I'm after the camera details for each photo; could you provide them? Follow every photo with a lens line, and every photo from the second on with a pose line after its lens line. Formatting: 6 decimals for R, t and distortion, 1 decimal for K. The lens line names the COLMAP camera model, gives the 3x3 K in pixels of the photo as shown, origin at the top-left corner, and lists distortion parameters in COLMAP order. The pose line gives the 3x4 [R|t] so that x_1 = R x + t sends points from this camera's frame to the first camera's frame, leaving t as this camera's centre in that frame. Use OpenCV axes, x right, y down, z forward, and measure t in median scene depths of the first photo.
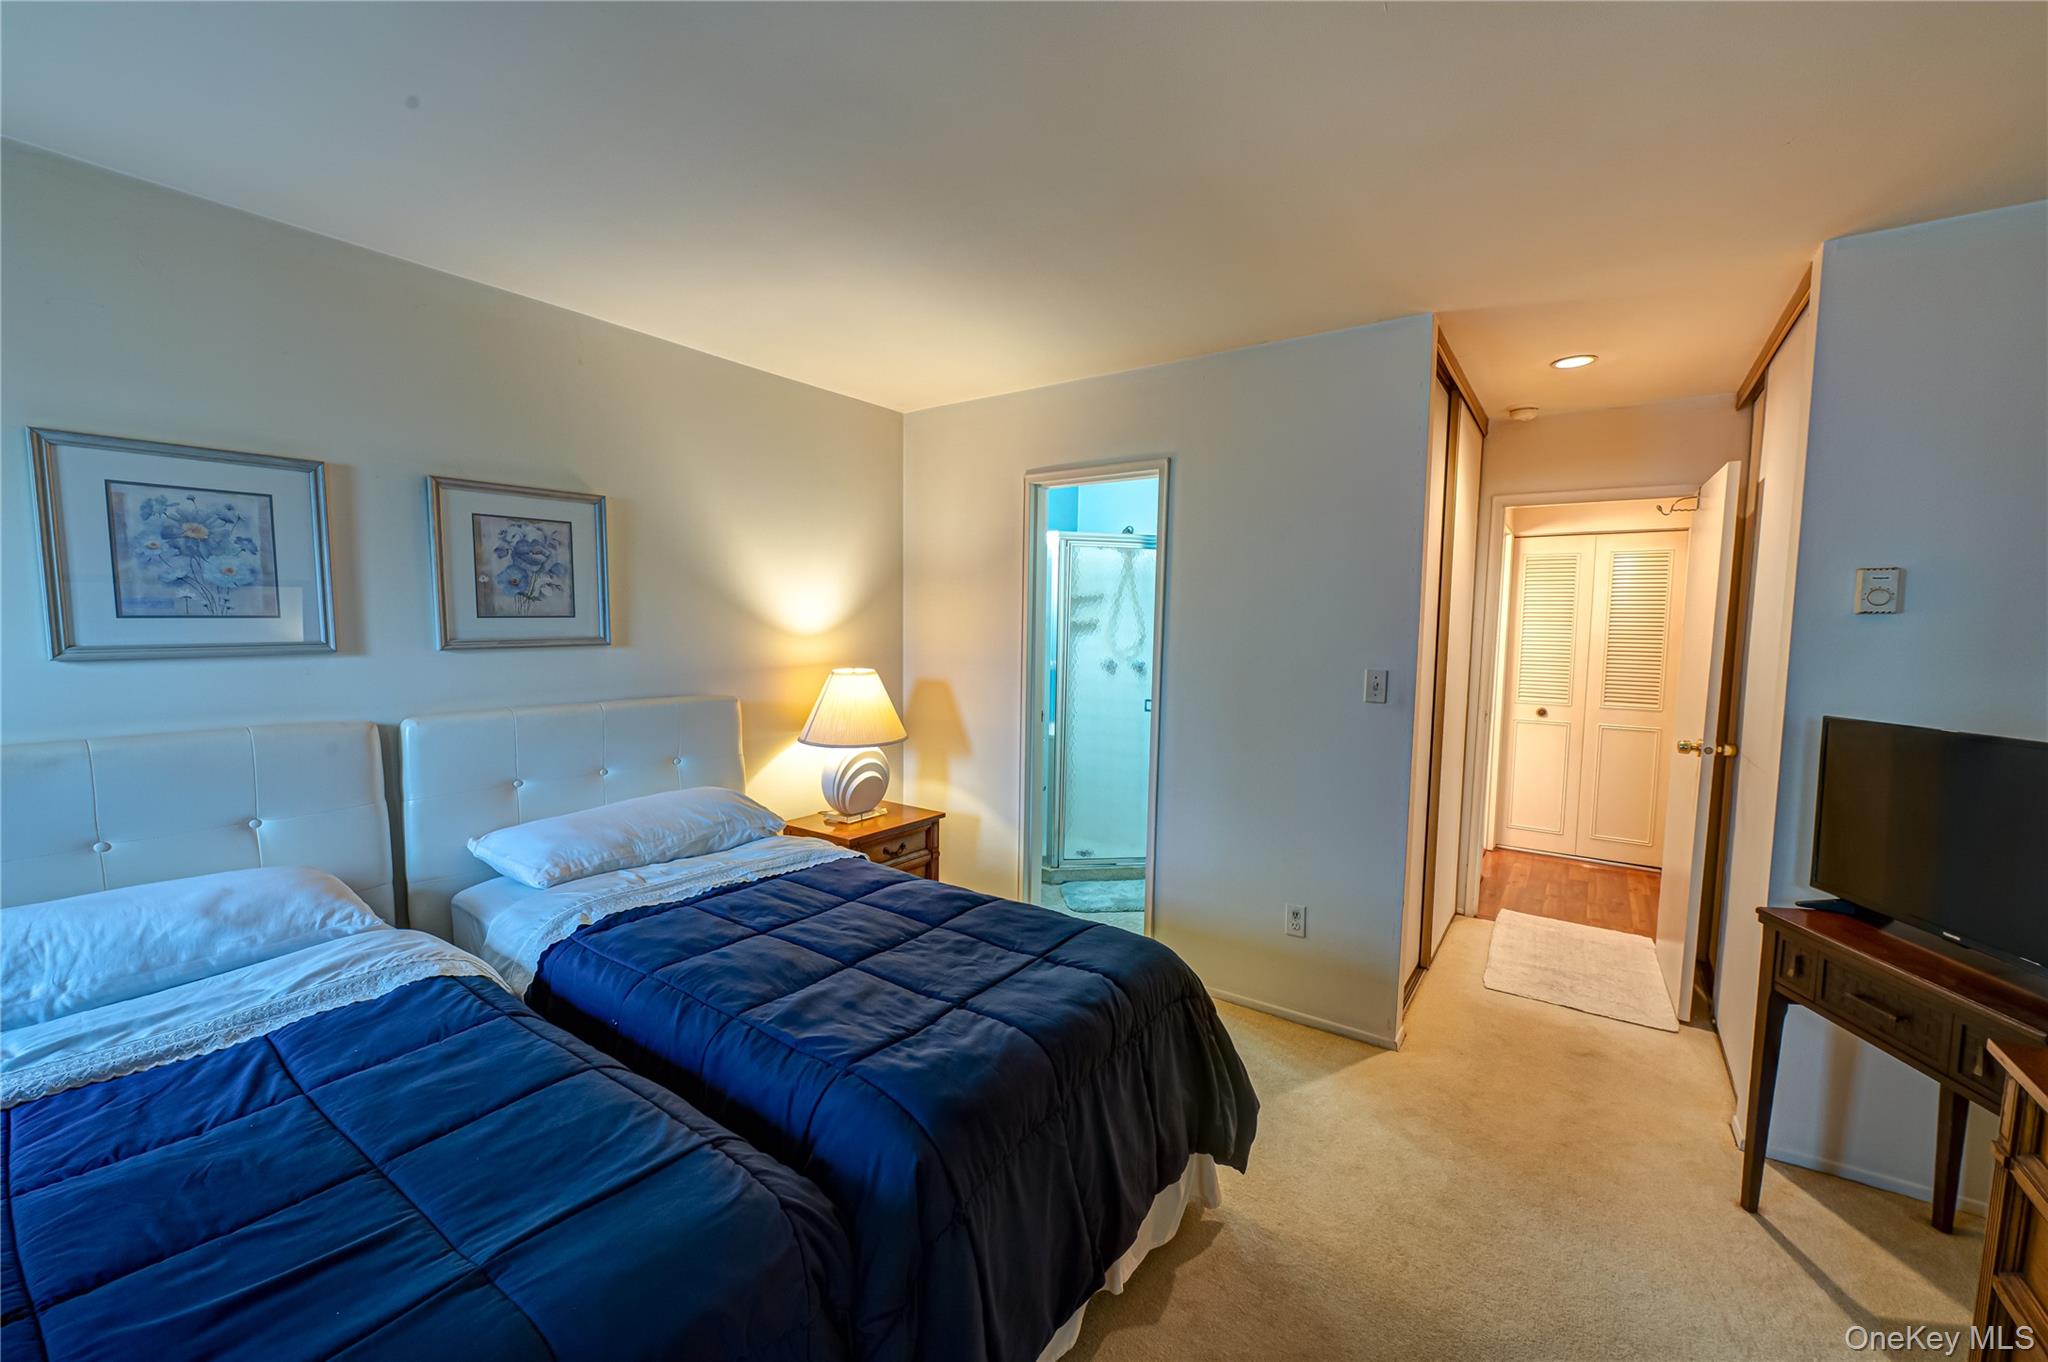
lens RADIAL K [[811.5, 0, 1030.2], [0, 811.5, 687.8], [0, 0, 1]] dist [-0.005978, -0.000581]
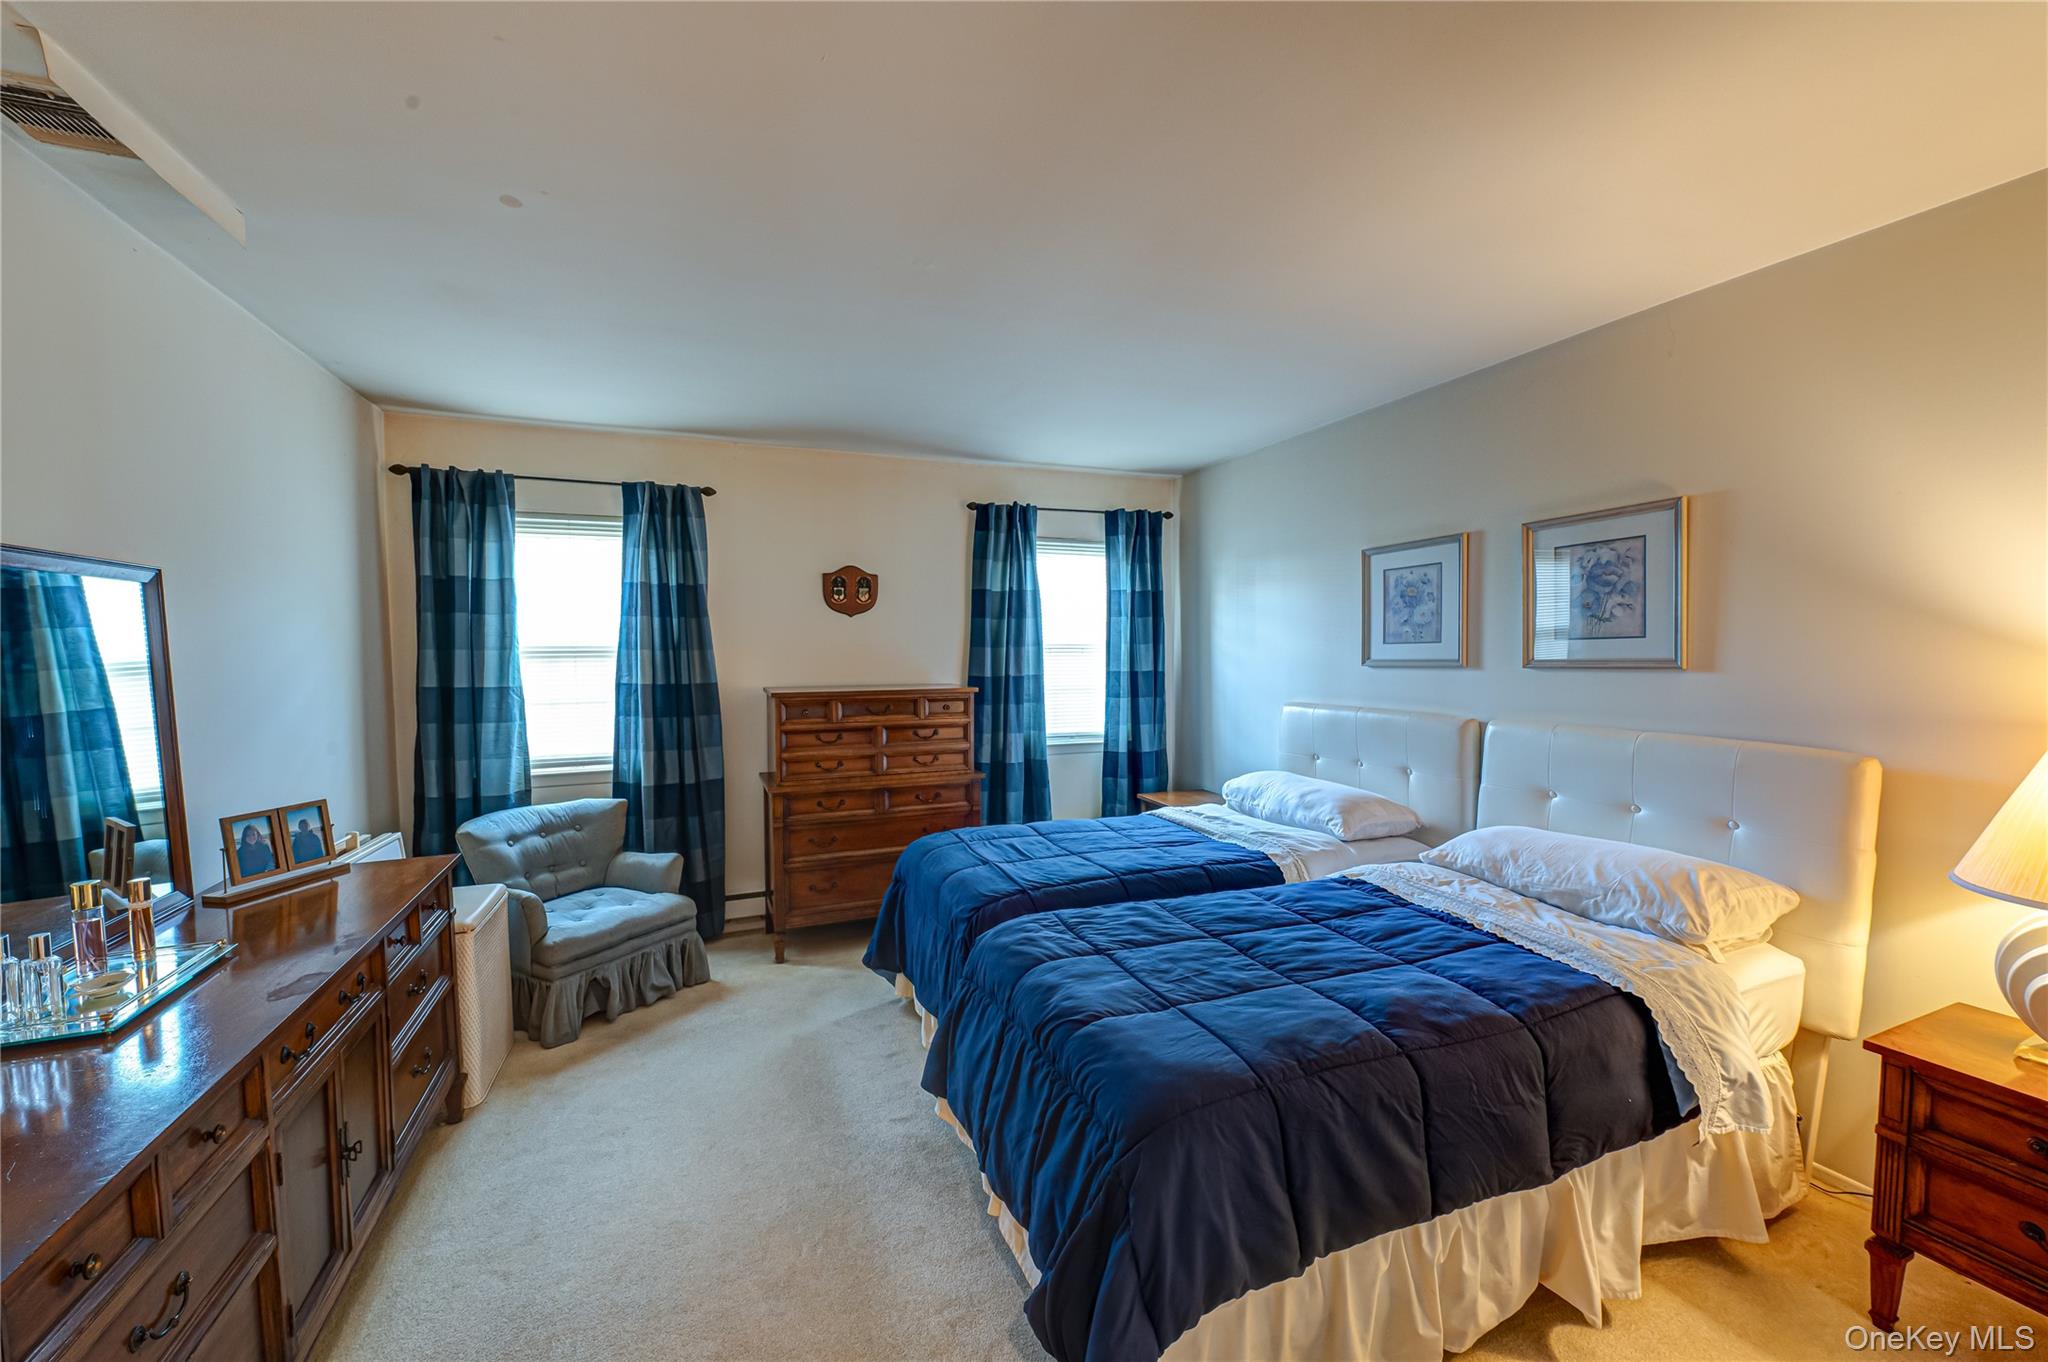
lens RADIAL K [[811.5, 0, 1030.2], [0, 811.5, 687.8], [0, 0, 1]] dist [-0.005978, -0.000581]
pose [[-0.547064, 0.029841, -0.836558, 0.613217], [-0.070236, 0.994204, 0.081395, -0.058540], [0.834139, 0.103285, -0.541798, 0.959021]]
